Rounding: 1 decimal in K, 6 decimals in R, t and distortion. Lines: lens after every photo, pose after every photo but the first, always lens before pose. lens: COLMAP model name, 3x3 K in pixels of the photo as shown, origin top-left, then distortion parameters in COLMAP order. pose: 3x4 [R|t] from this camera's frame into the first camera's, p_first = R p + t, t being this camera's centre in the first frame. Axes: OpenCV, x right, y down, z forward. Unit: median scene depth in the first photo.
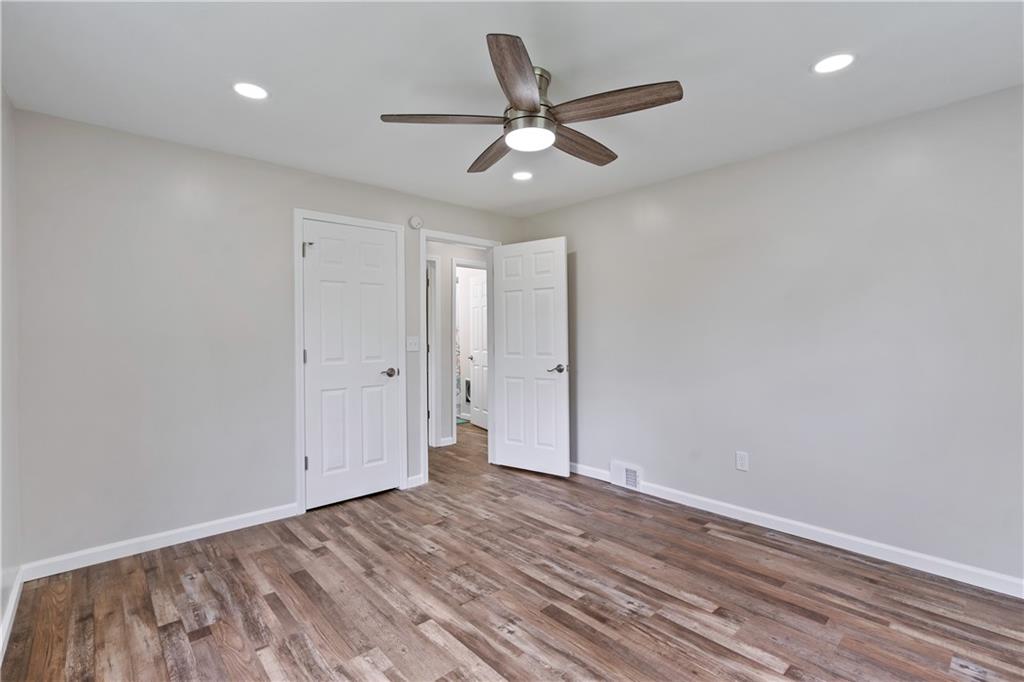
lens RADIAL K [[468.4, 0, 512.5], [0, 468.4, 338.1], [0, 0, 1]] dist [0.000203, 0.000278]
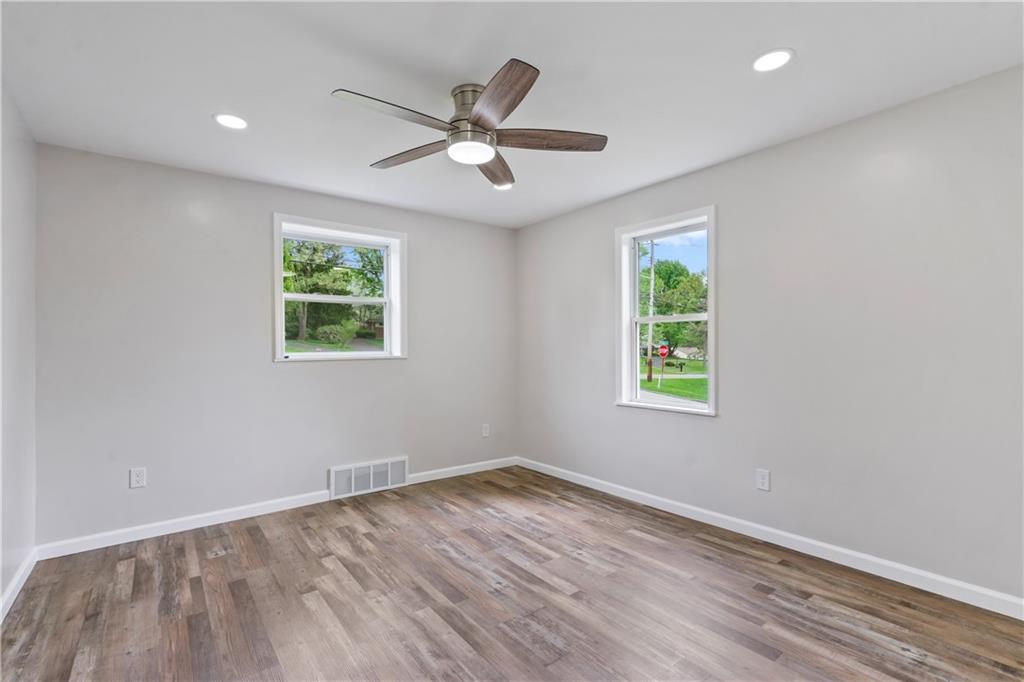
lens RADIAL K [[468.4, 0, 516.6], [0, 468.4, 342.5], [0, 0, 1]] dist [0.000203, 0.000278]
pose [[-0.997383, 0.017218, 0.070213, -0.131900], [0.017213, 0.999852, -0.000669, 0.006156], [-0.070214, 0.000541, -0.997532, 2.021294]]
